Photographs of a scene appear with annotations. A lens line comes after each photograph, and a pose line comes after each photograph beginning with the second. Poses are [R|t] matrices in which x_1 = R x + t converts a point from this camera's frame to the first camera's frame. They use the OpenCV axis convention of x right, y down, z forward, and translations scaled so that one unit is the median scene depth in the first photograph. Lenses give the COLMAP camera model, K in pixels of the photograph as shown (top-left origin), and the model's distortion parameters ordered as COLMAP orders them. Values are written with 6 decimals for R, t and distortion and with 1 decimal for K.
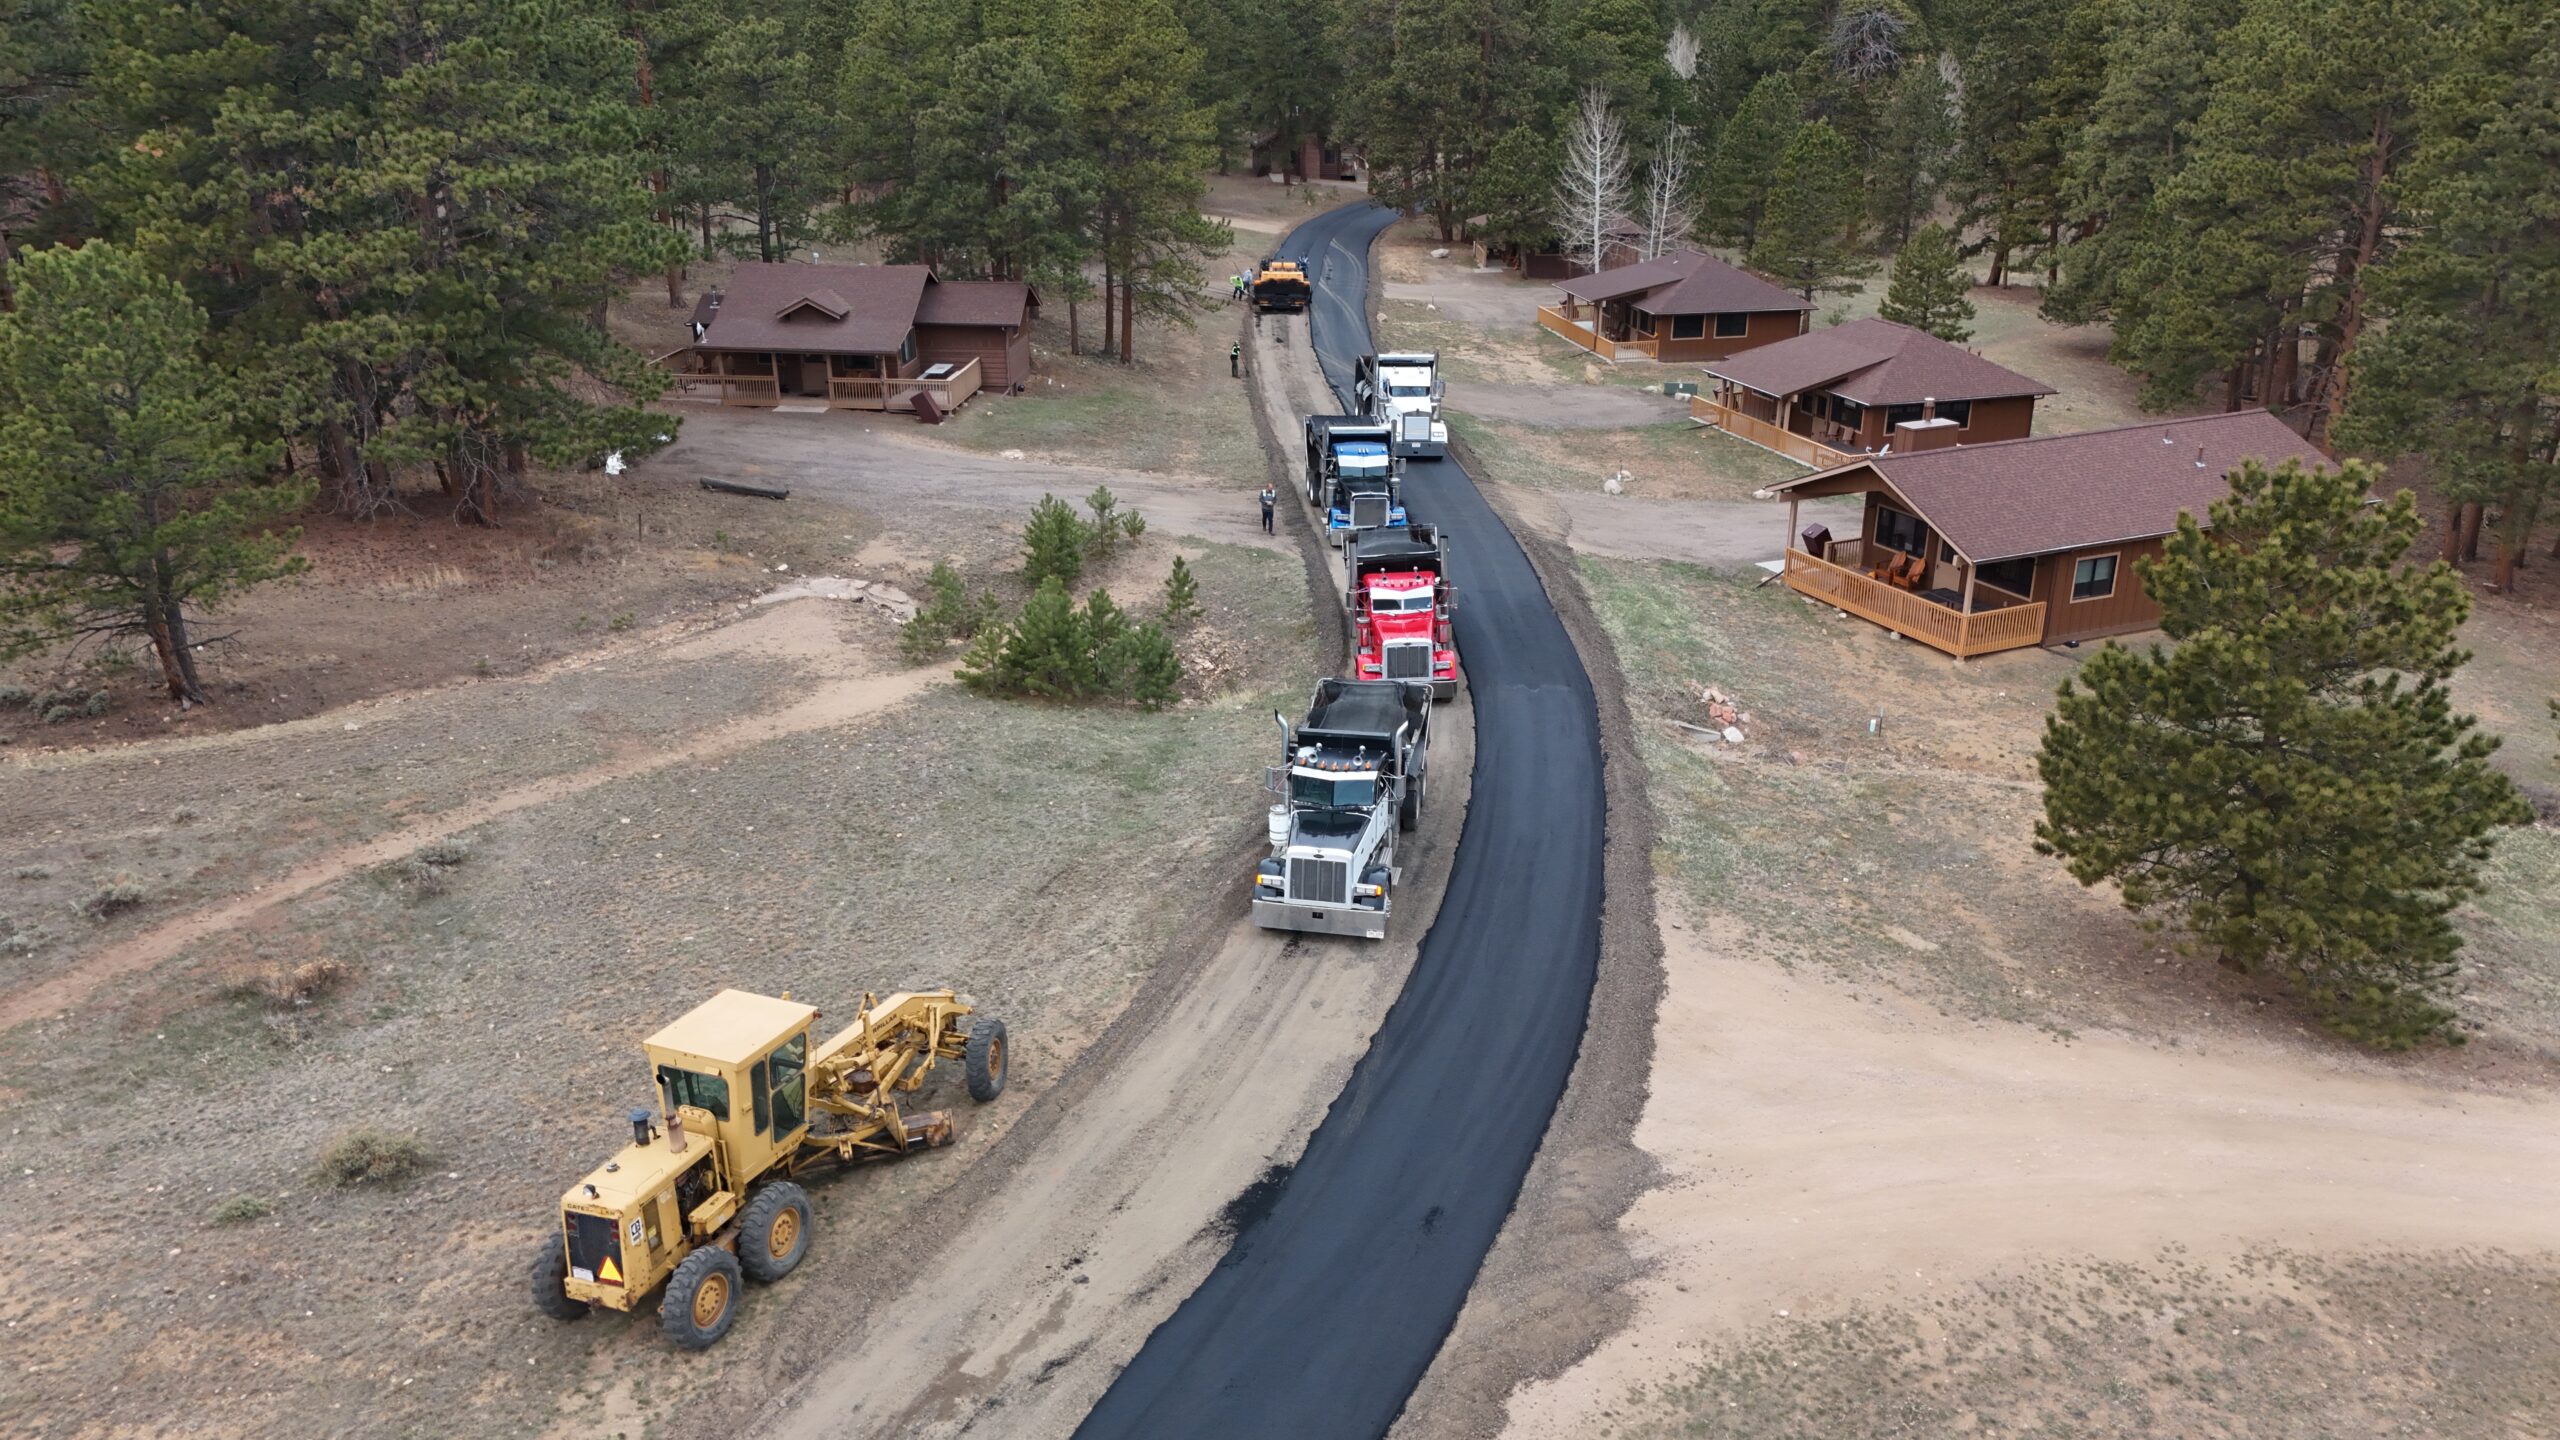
lens RADIAL K [[1869.9, 0, 1280.0], [0, 1869.9, 720.0], [0, 0, 1]] dist [0.069555, -0.063422]
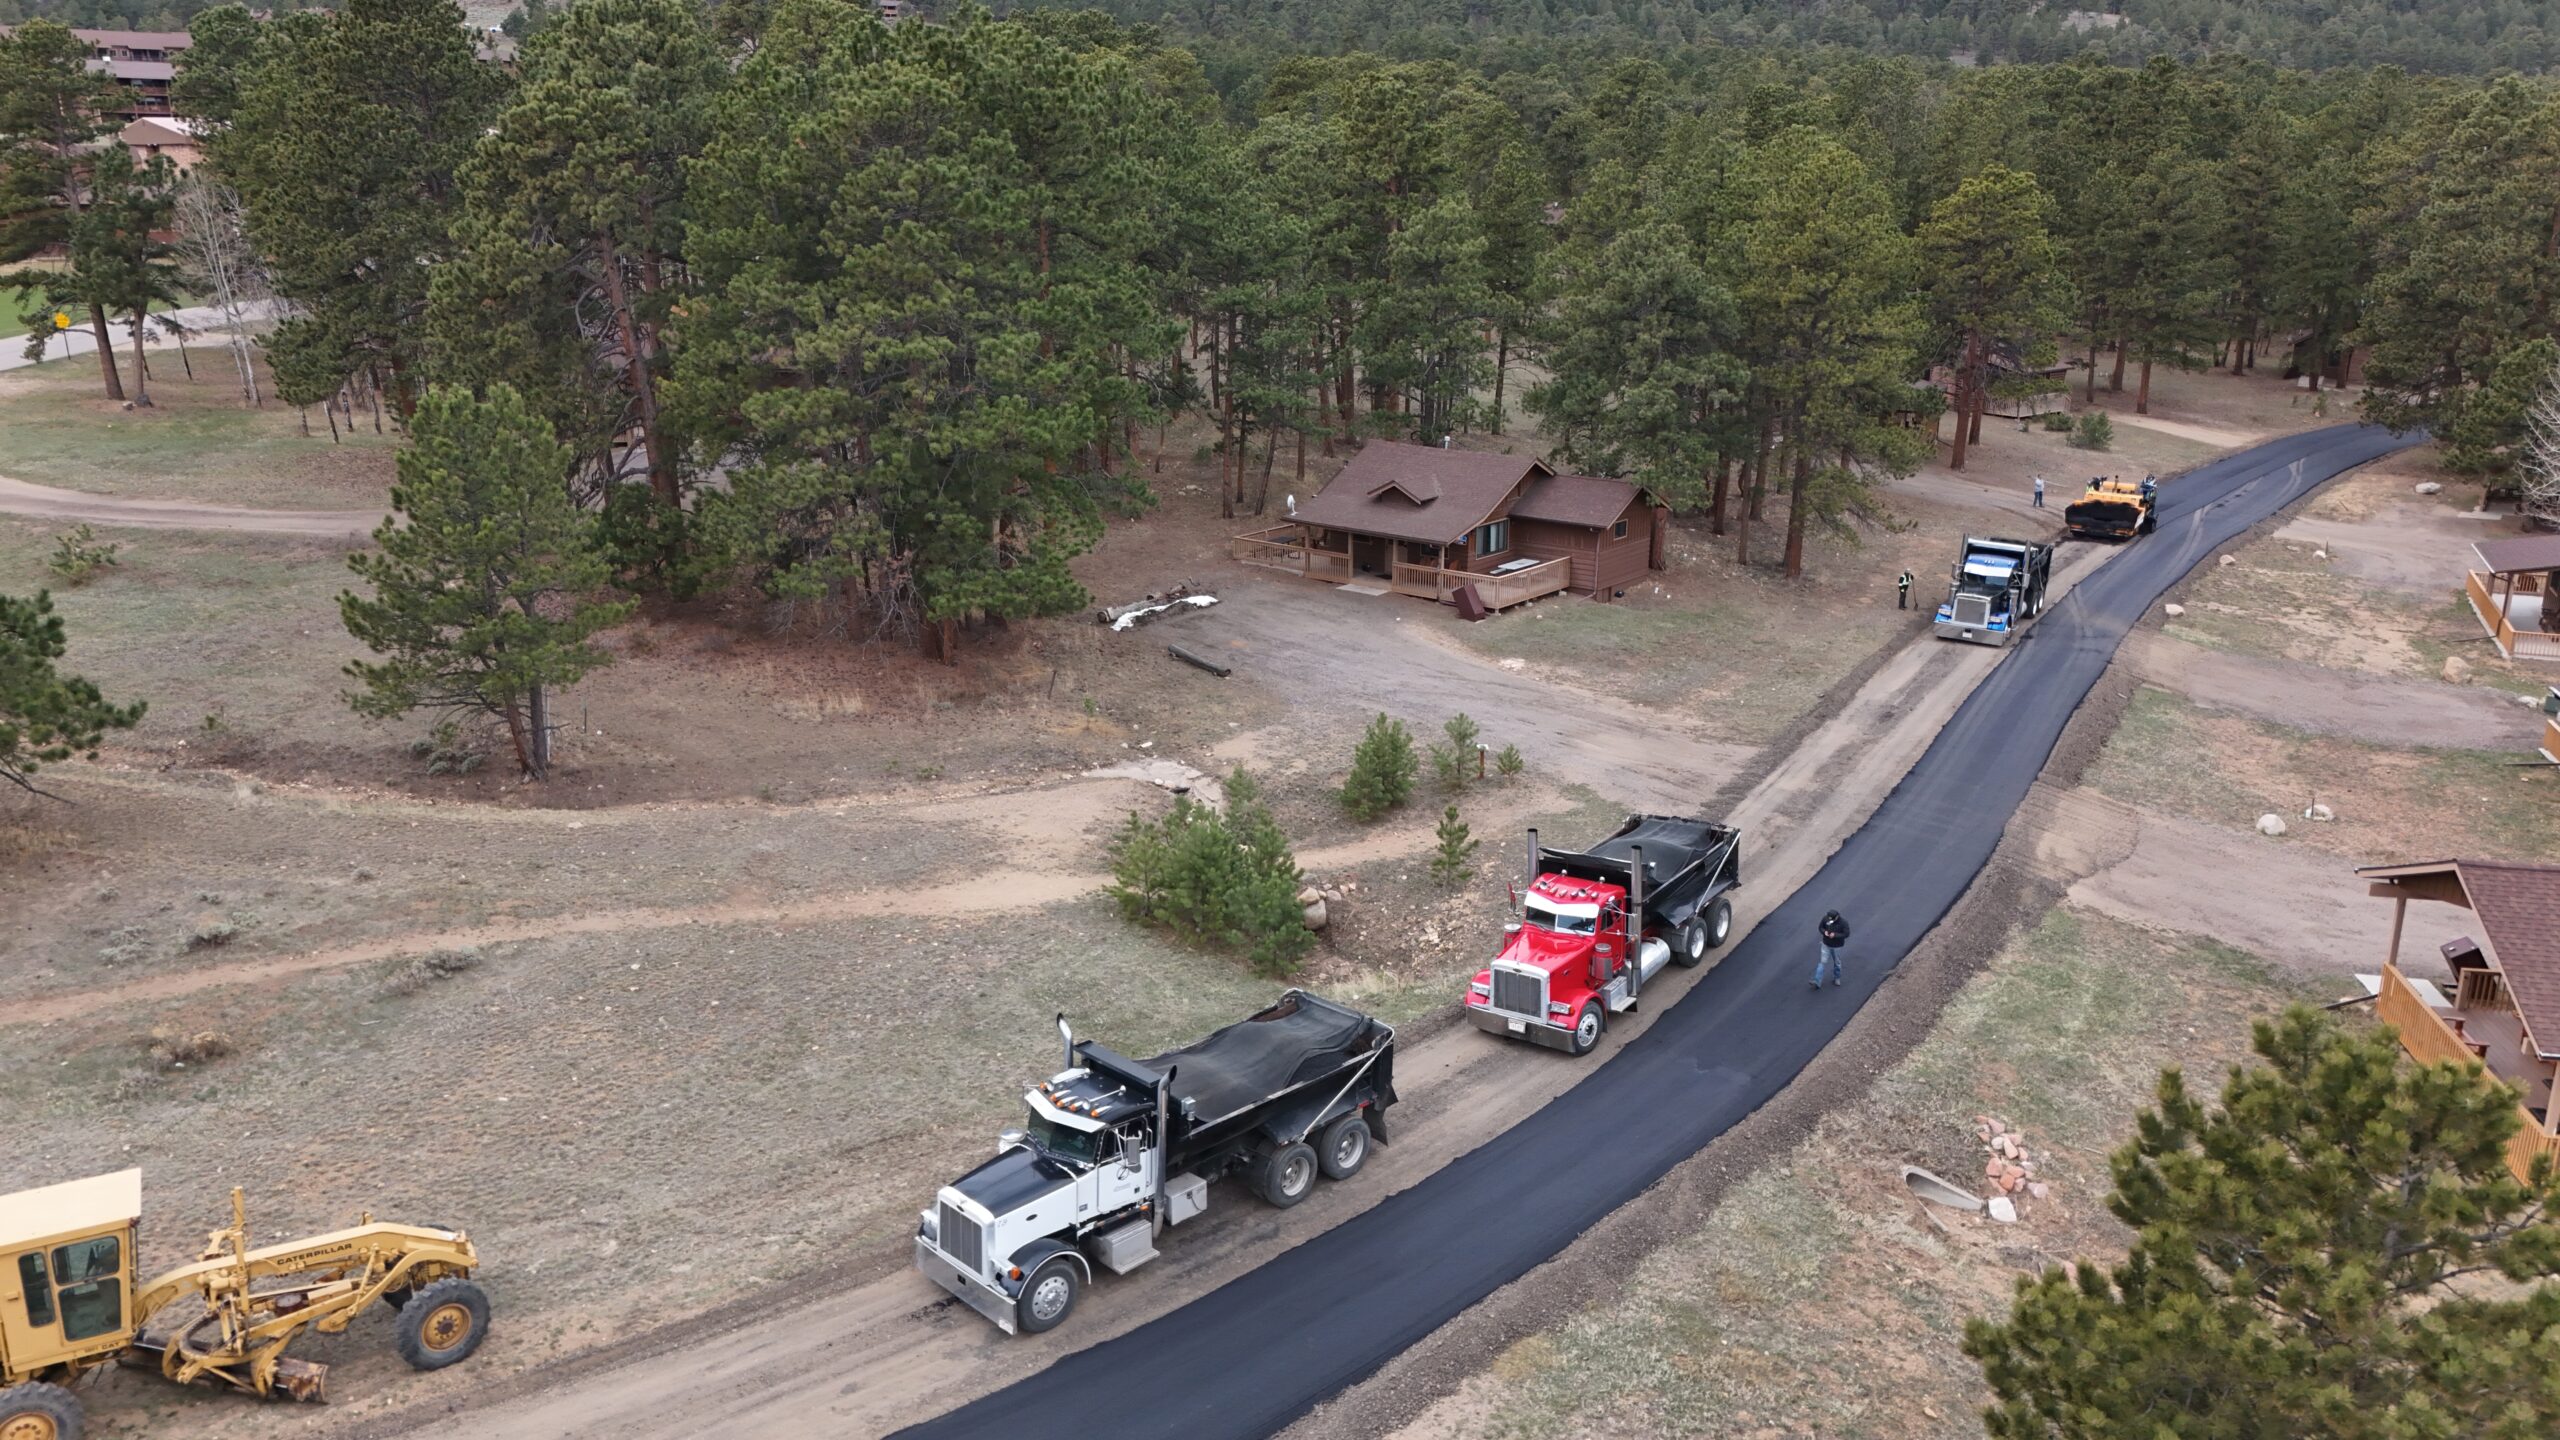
lens RADIAL K [[1850.5, 0, 1252.9], [0, 1850.5, 724.6], [0, 0, 1]] dist [0.100292, -0.118014]
pose [[0.821686, 0.161084, -0.546703, 0.325634], [-0.204888, 0.978589, -0.019604, -0.086853], [0.531840, 0.128121, 0.837097, 0.218486]]
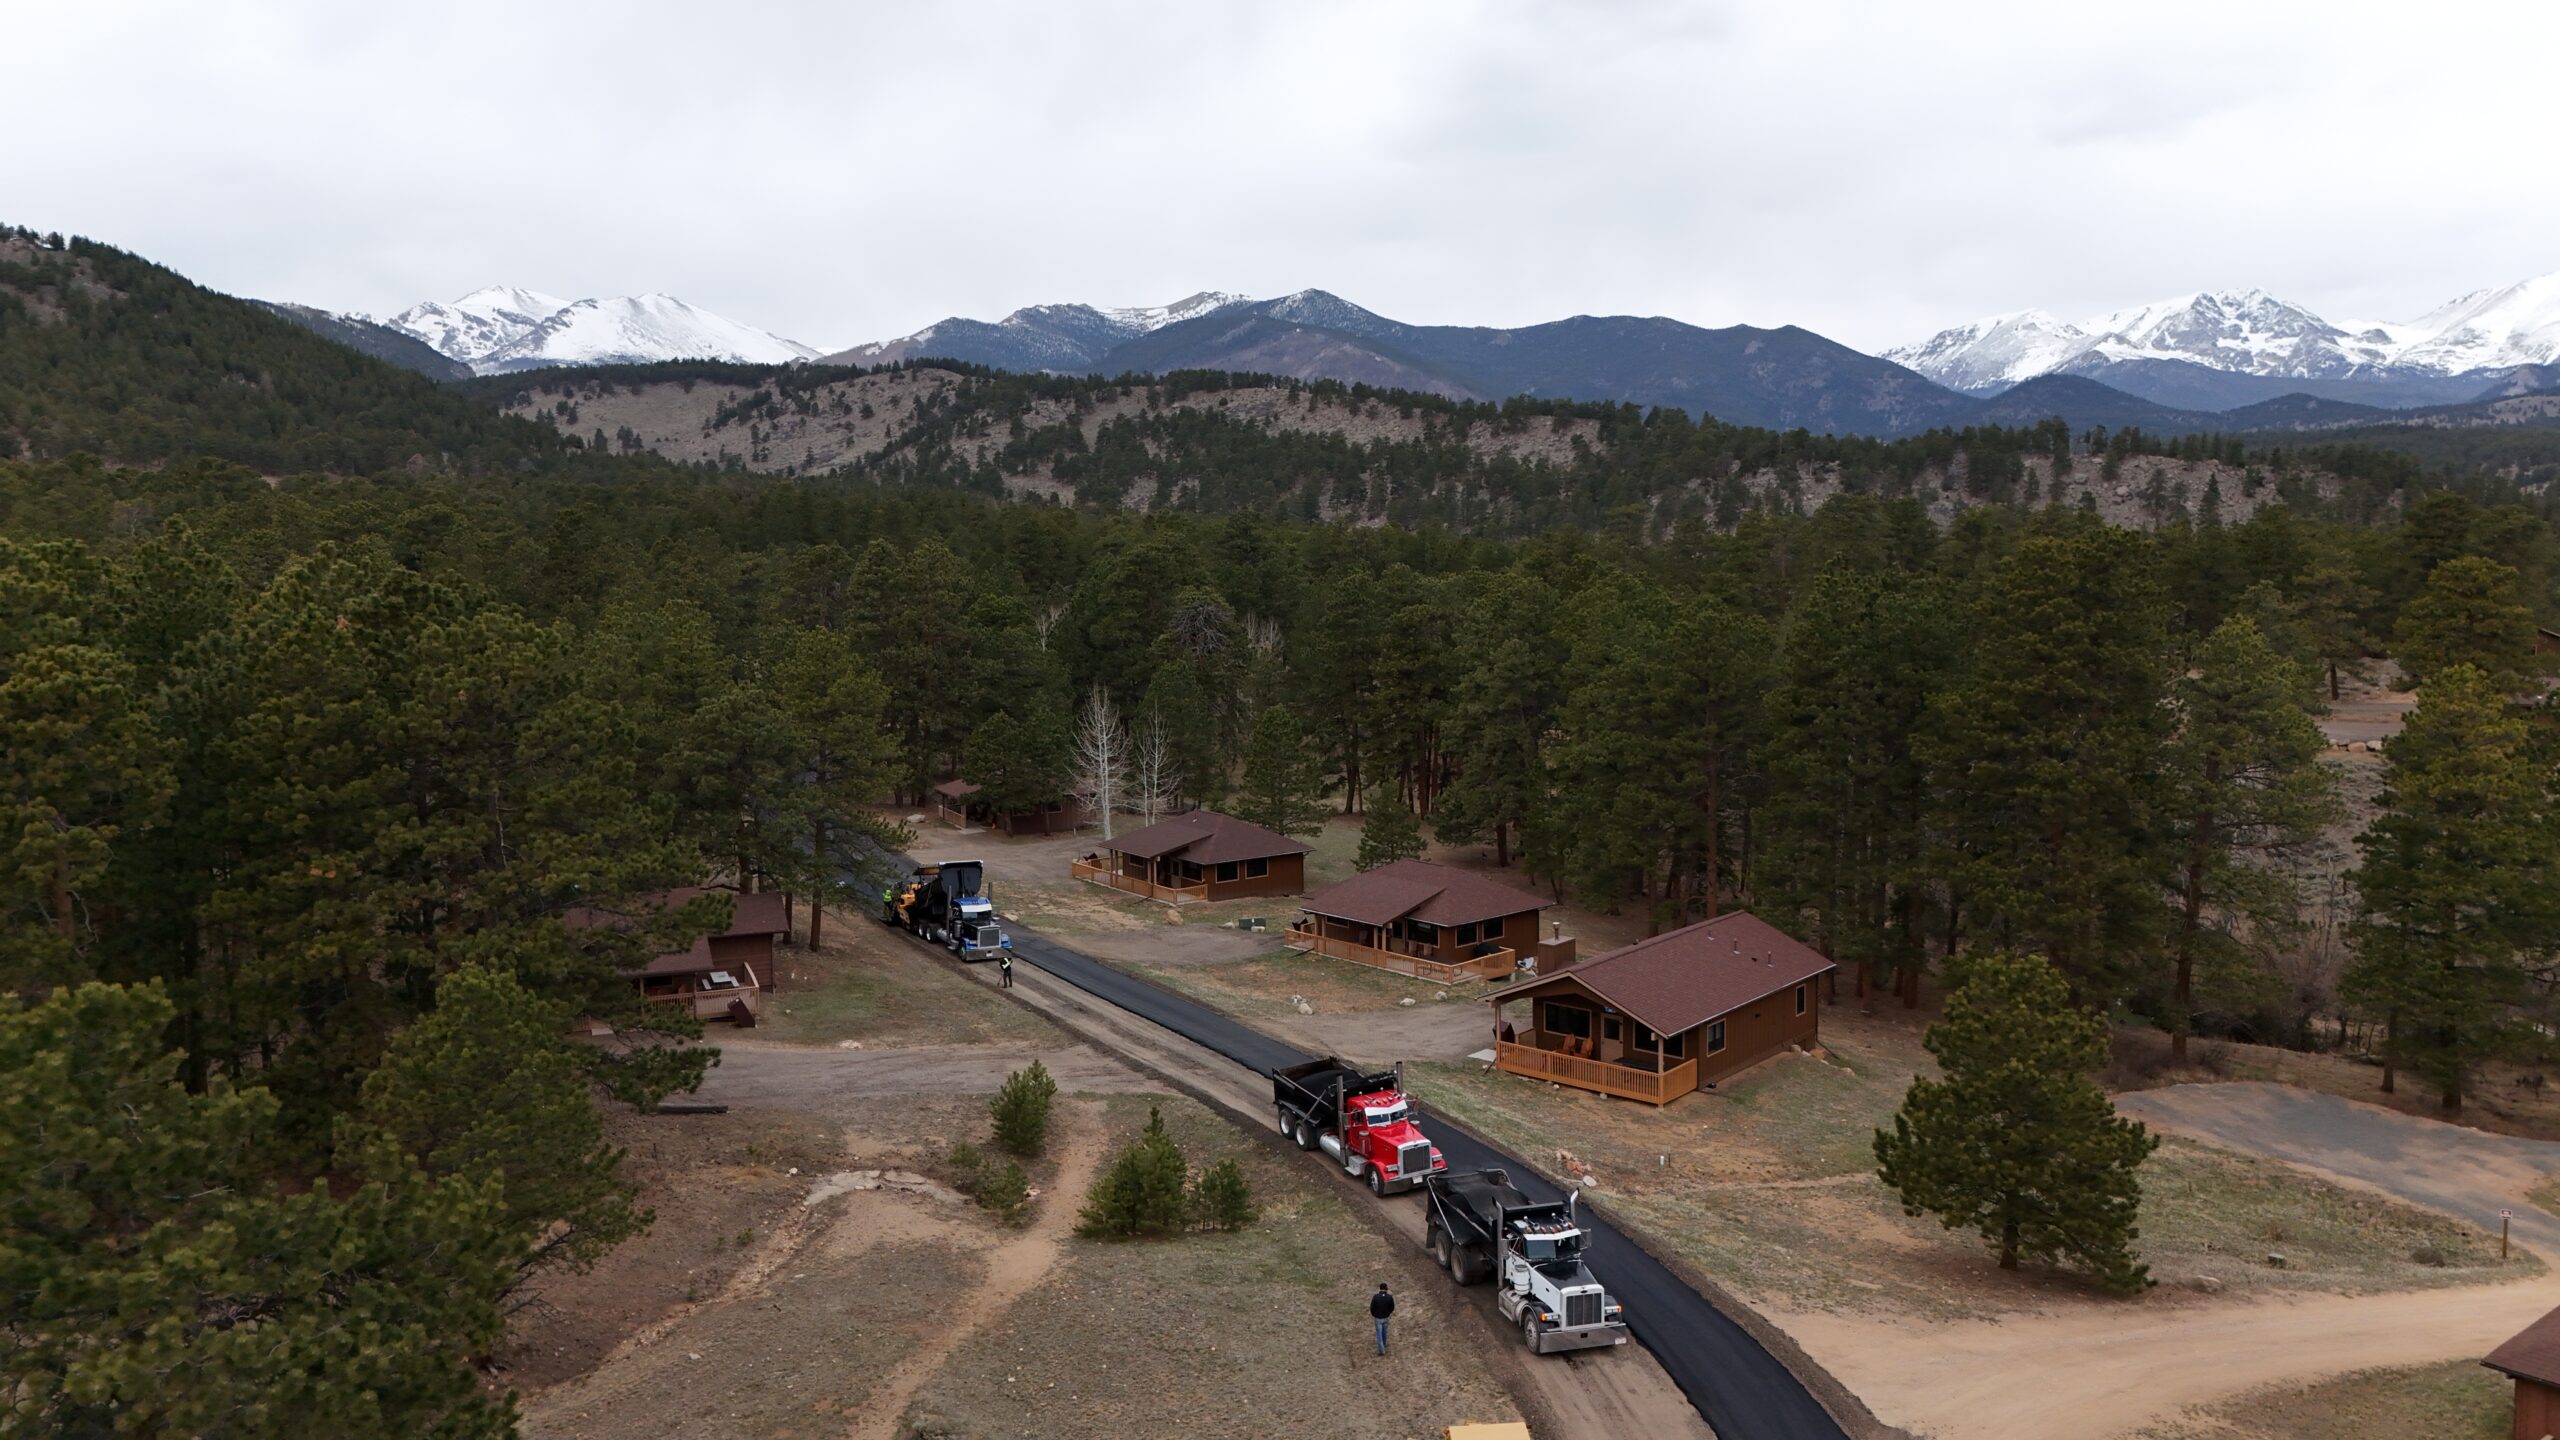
lens RADIAL K [[1869.9, 0, 1280.0], [0, 1869.9, 720.0], [0, 0, 1]] dist [0.069555, -0.063422]
pose [[0.897432, -0.049928, 0.438319, -0.497968], [0.163742, 0.960299, -0.225865, -0.038310], [-0.409640, 0.274470, 0.869978, -0.190354]]
